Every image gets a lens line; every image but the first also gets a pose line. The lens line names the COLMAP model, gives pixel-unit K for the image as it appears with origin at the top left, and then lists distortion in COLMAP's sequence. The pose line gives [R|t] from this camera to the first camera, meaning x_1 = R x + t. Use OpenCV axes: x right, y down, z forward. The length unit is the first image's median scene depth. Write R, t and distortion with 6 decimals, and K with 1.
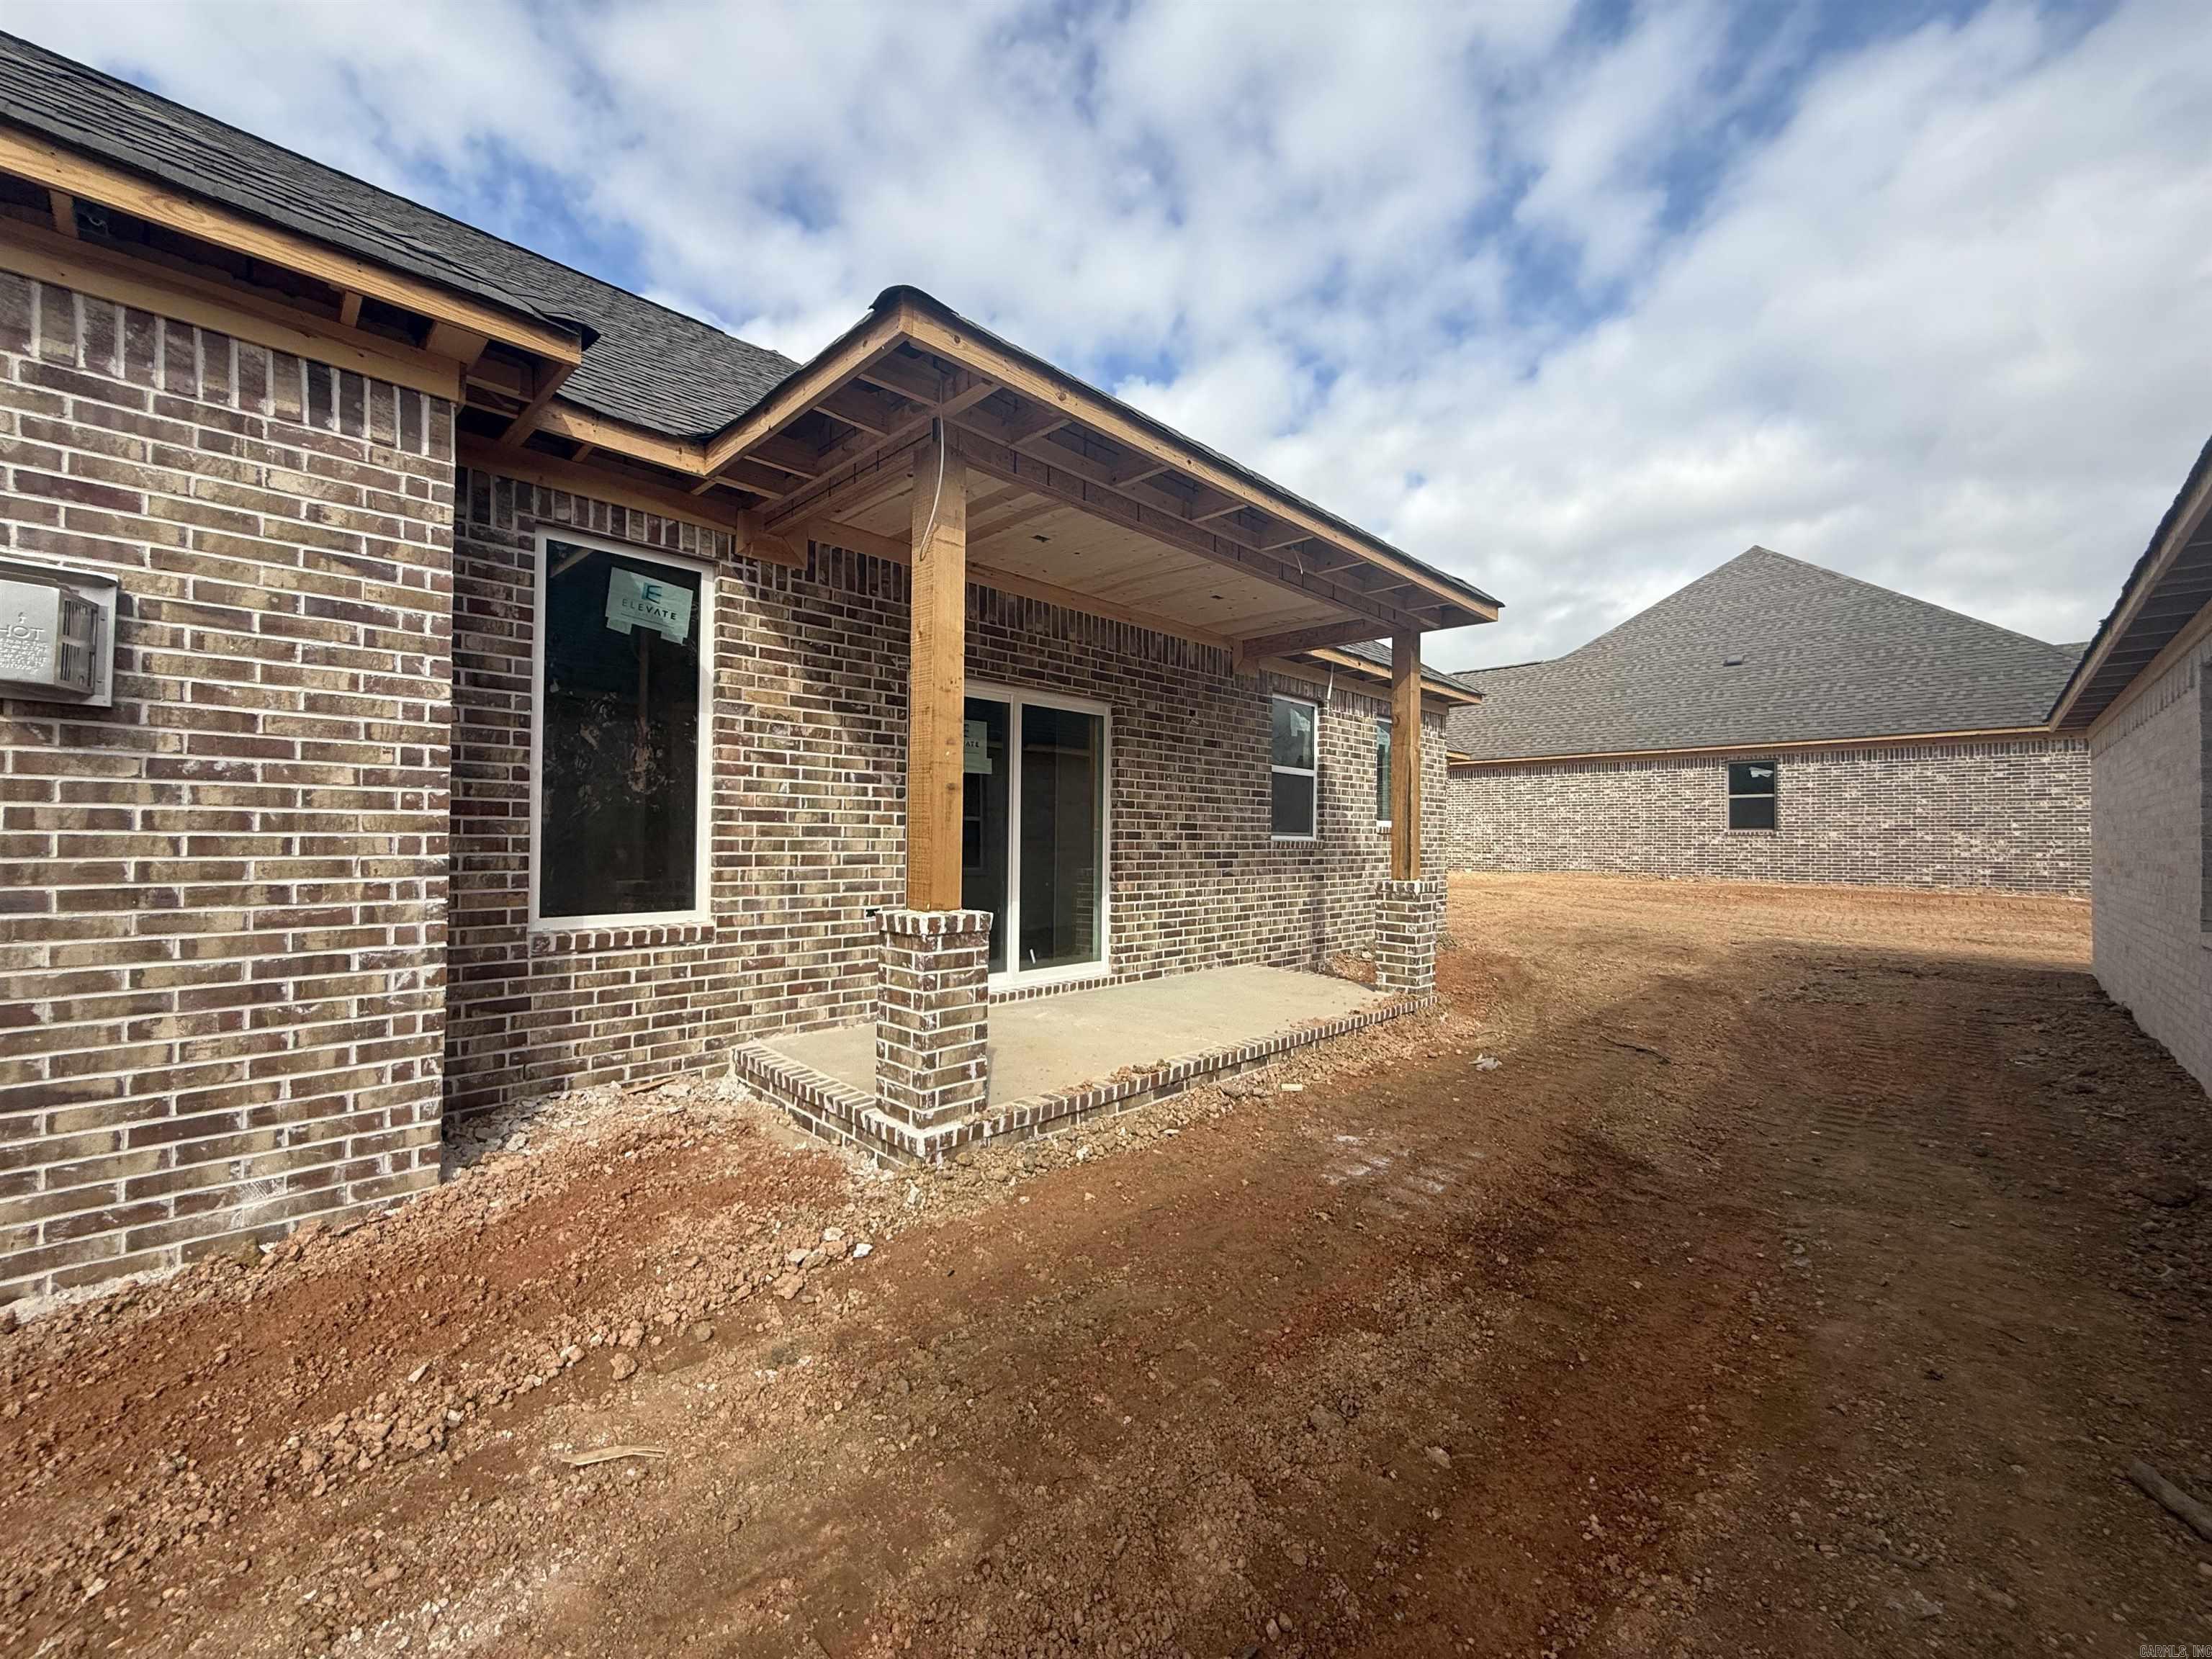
lens RADIAL K [[899.1, 0, 1098.9], [0, 899.1, 823.3], [0, 0, 1]] dist [0.006495, -0.000572]
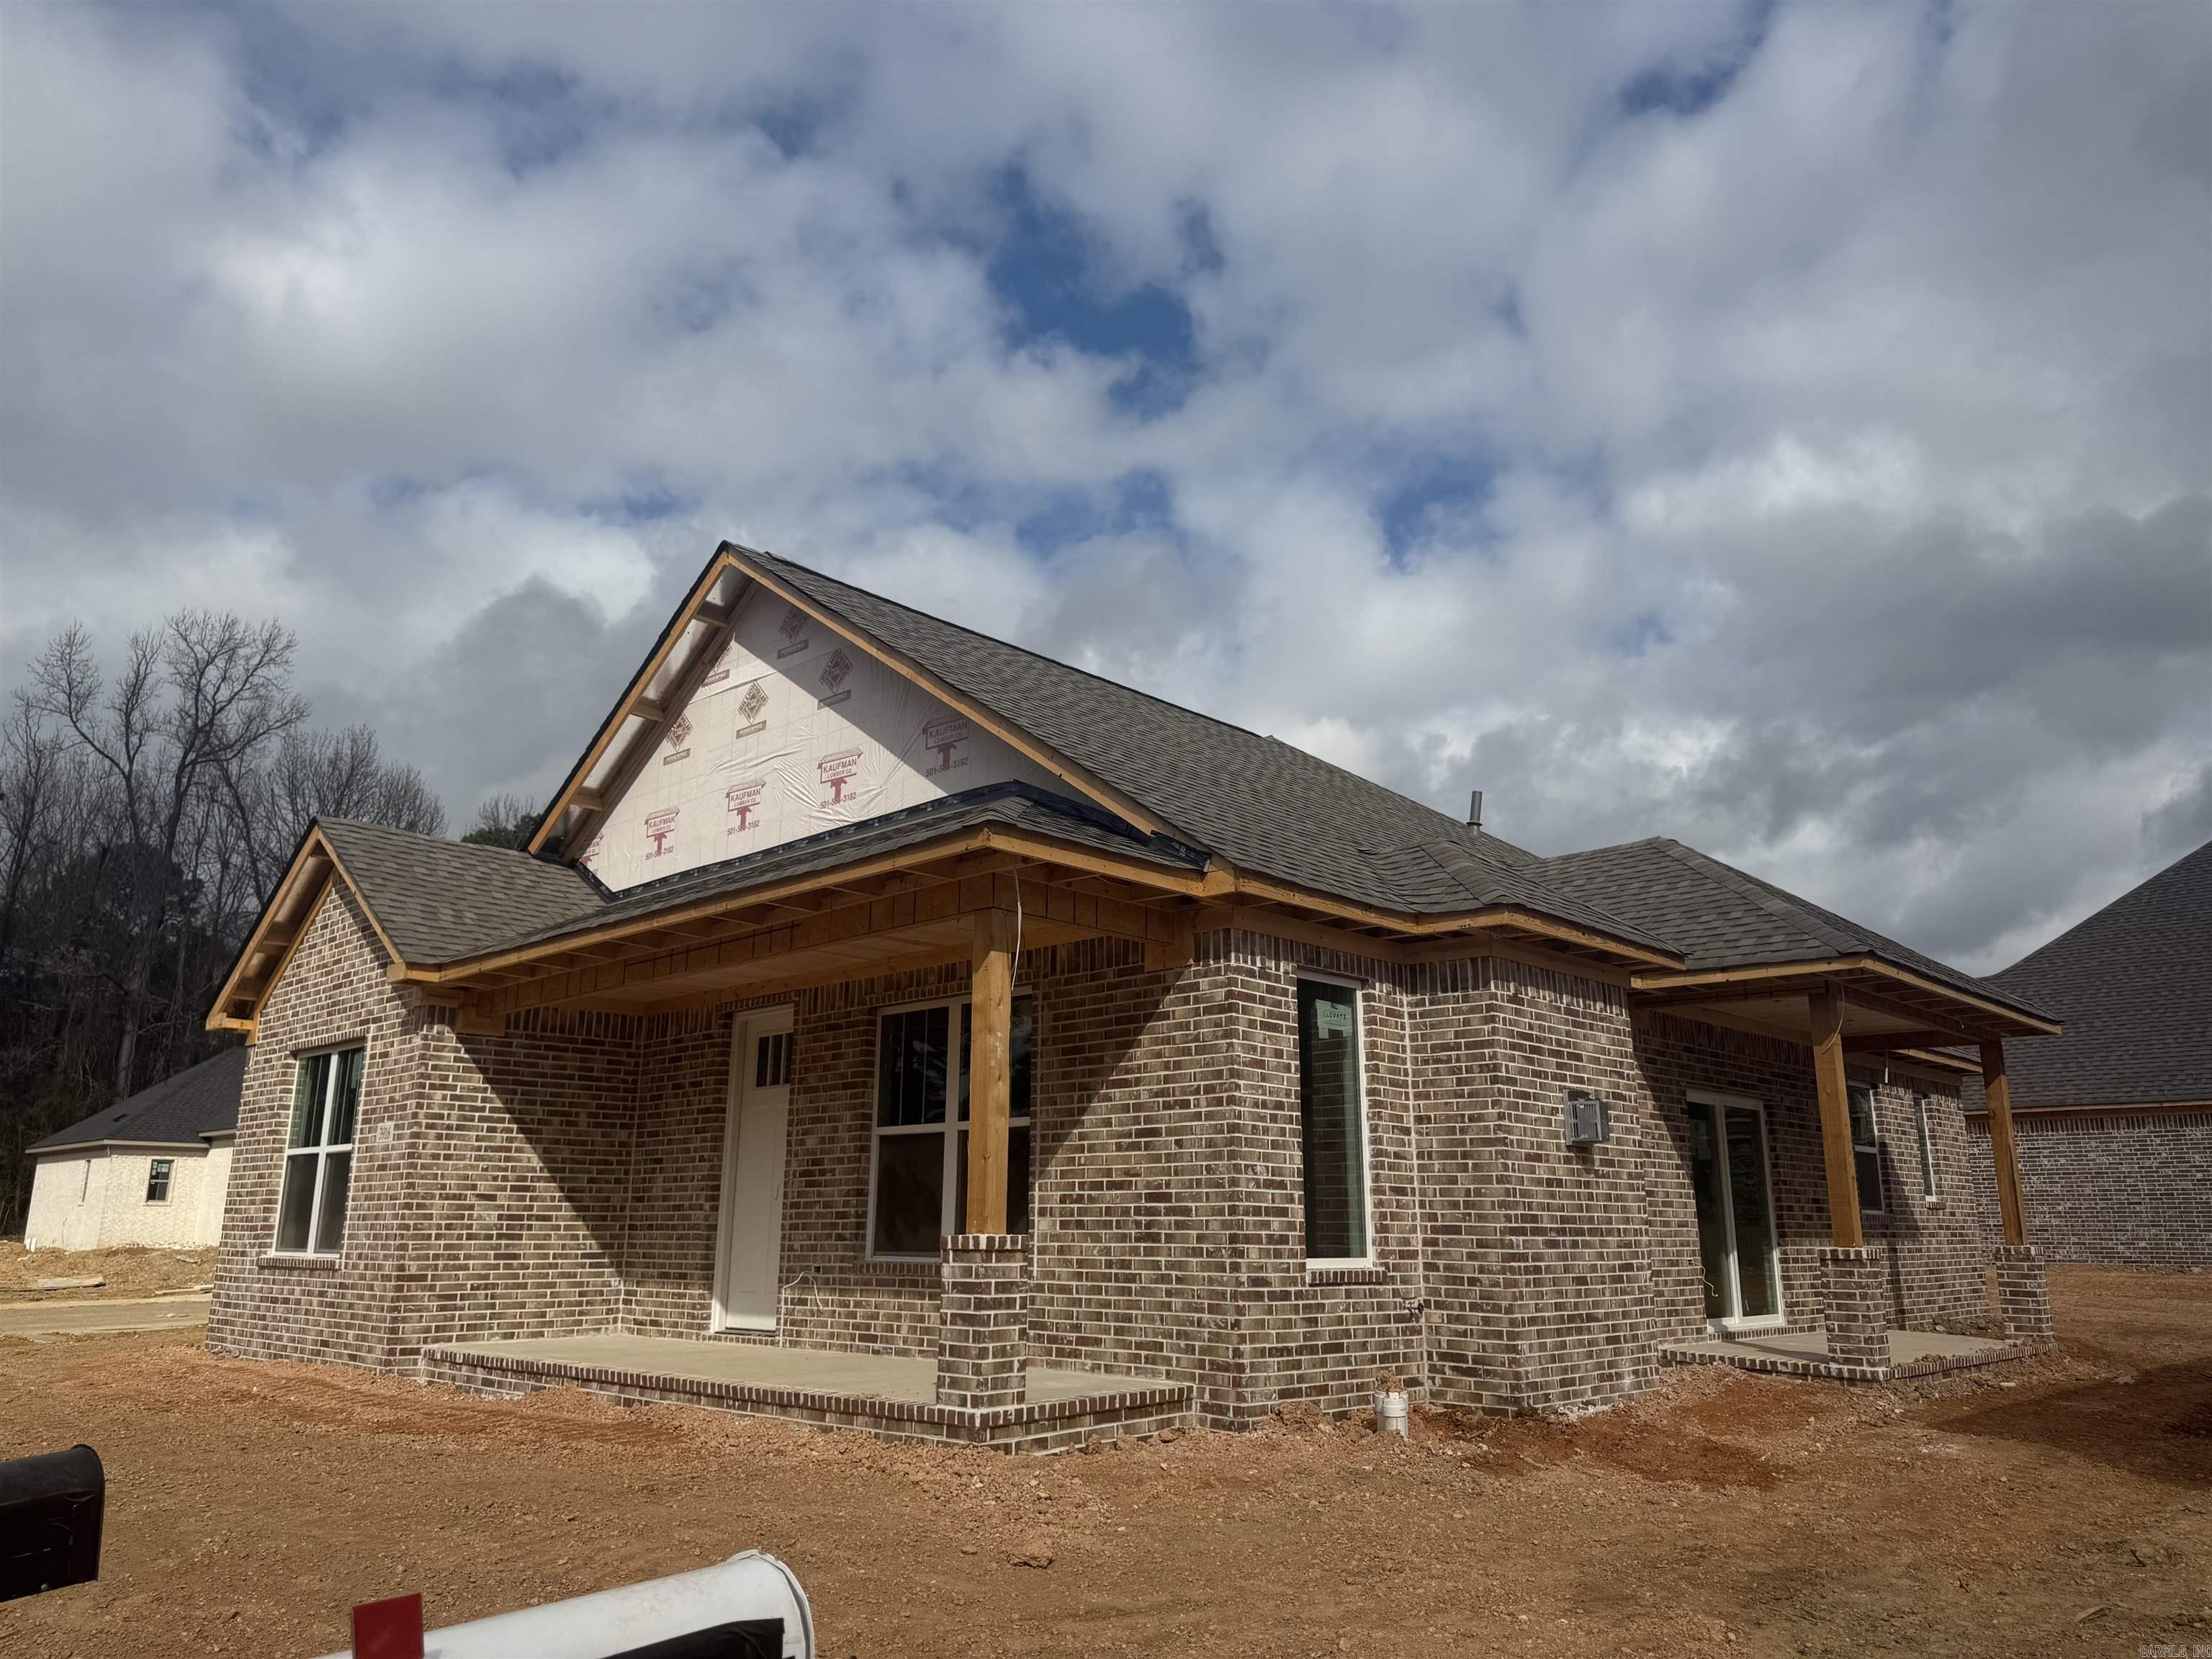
lens RADIAL K [[1566.5, 0, 1110.7], [0, 1566.5, 826.9], [0, 0, 1]] dist [0.010931, -0.007132]
pose [[0.999999, -0.001430, 0.000646, -0.907379], [0.001540, 0.973158, -0.230134, -0.001418], [-0.000300, 0.230135, 0.973159, -1.235359]]
